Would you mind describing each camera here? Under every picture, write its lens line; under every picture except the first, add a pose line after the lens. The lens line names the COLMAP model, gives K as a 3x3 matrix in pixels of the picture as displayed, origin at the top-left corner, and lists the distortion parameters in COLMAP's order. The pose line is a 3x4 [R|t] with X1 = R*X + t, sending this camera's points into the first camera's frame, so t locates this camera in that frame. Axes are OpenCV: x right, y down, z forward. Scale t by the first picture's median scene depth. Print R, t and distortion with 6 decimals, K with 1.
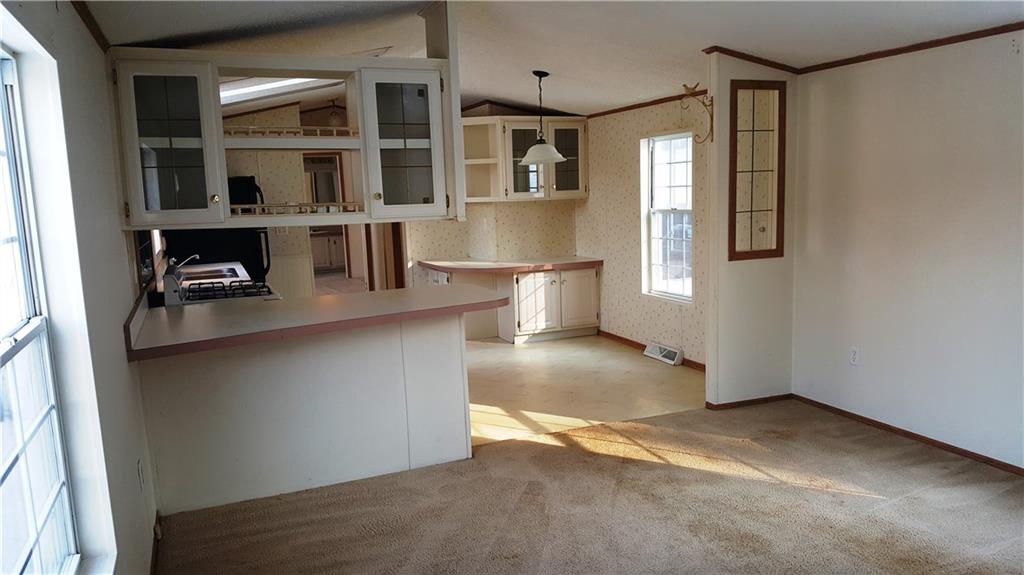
lens RADIAL K [[757.0, 0, 517.3], [0, 757.0, 293.6], [0, 0, 1]] dist [0.171251, -0.404585]
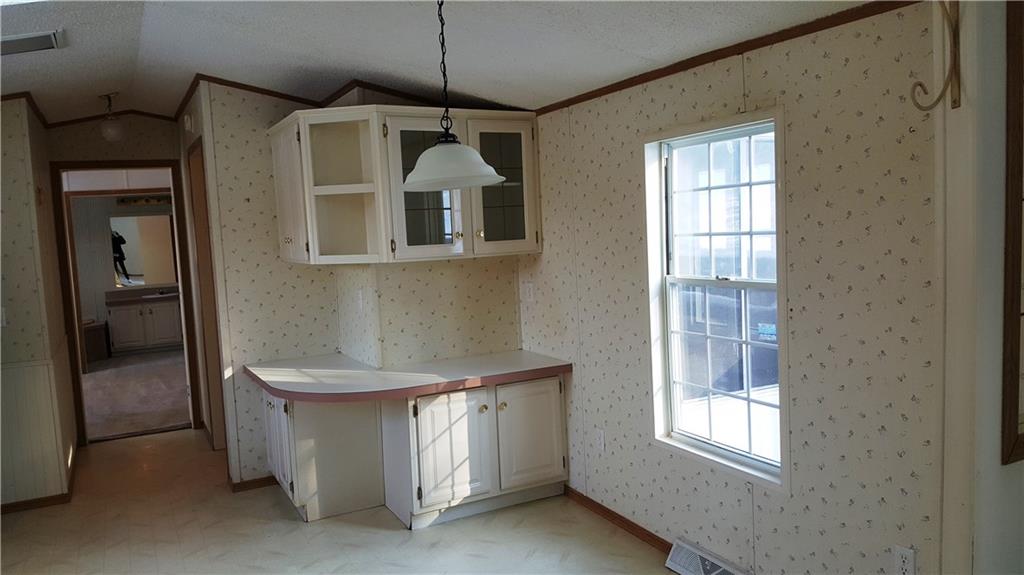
lens RADIAL K [[757.0, 0, 517.3], [0, 757.0, 293.6], [0, 0, 1]] dist [0.171251, -0.404585]
pose [[0.995956, -0.019307, 0.087739, 0.025372], [0.023817, 0.998432, -0.050649, -0.069502], [-0.086623, 0.052534, 0.994855, 0.452695]]
